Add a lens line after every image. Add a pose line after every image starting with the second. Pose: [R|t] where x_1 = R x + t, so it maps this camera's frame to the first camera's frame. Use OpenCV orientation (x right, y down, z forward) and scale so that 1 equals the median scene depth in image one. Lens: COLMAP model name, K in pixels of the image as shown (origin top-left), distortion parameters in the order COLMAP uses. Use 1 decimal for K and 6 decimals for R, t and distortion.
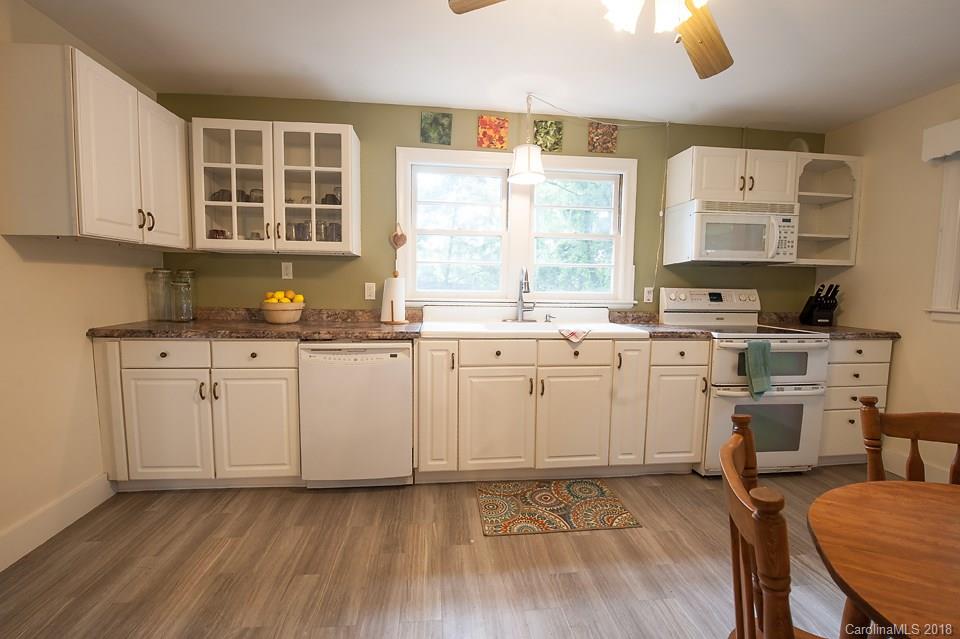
lens RADIAL K [[410.1, 0, 480.0], [0, 410.1, 319.5], [0, 0, 1]] dist [-0.017183, -0.000177]
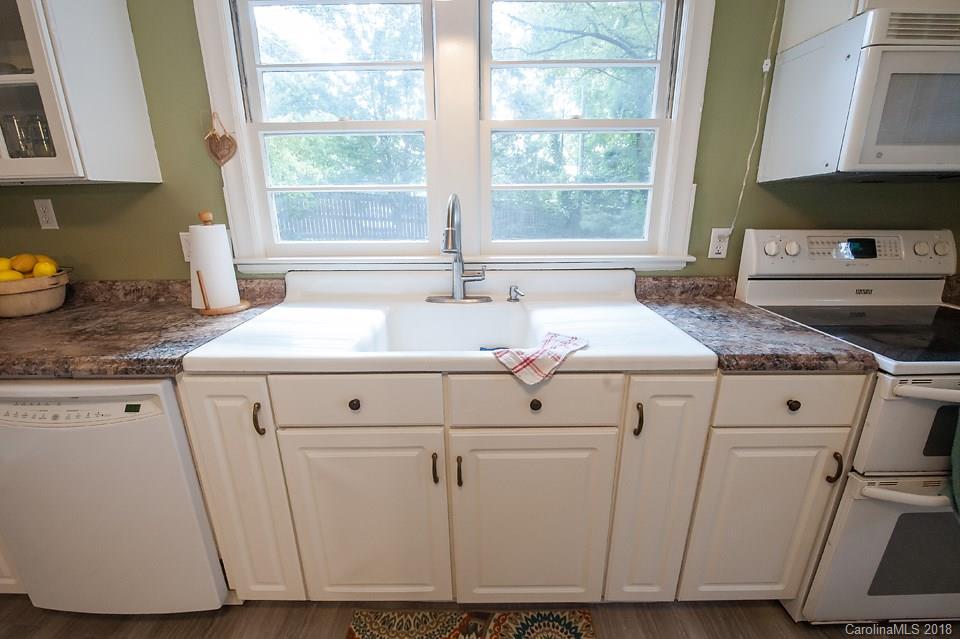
lens RADIAL K [[396.7, 0, 480.0], [0, 396.7, 319.5], [0, 0, 1]] dist [-0.020271, -0.000083]
pose [[0.993040, 0.011824, -0.117178, 0.202139], [0.012904, 0.978034, 0.208047, -0.084773], [0.117064, -0.208111, 0.971074, 0.542582]]
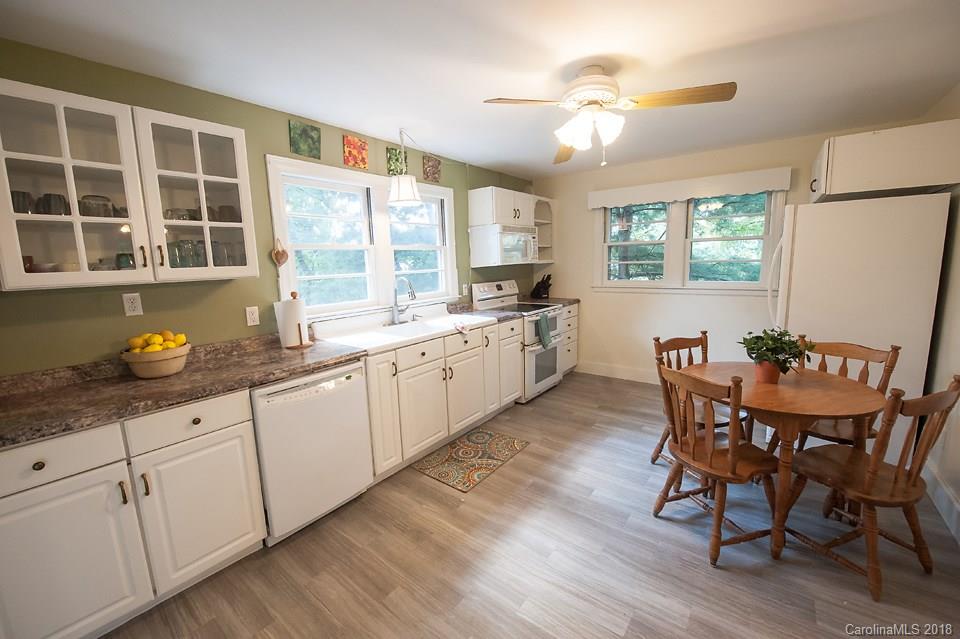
lens RADIAL K [[382.8, 0, 478.2], [0, 382.8, 318.9], [0, 0, 1]] dist [-0.015716, -0.003105]
pose [[0.695626, -0.144921, 0.703636, -0.545742], [0.105181, 0.989433, 0.099799, -0.101165], [-0.710663, 0.004586, 0.703518, 0.082438]]
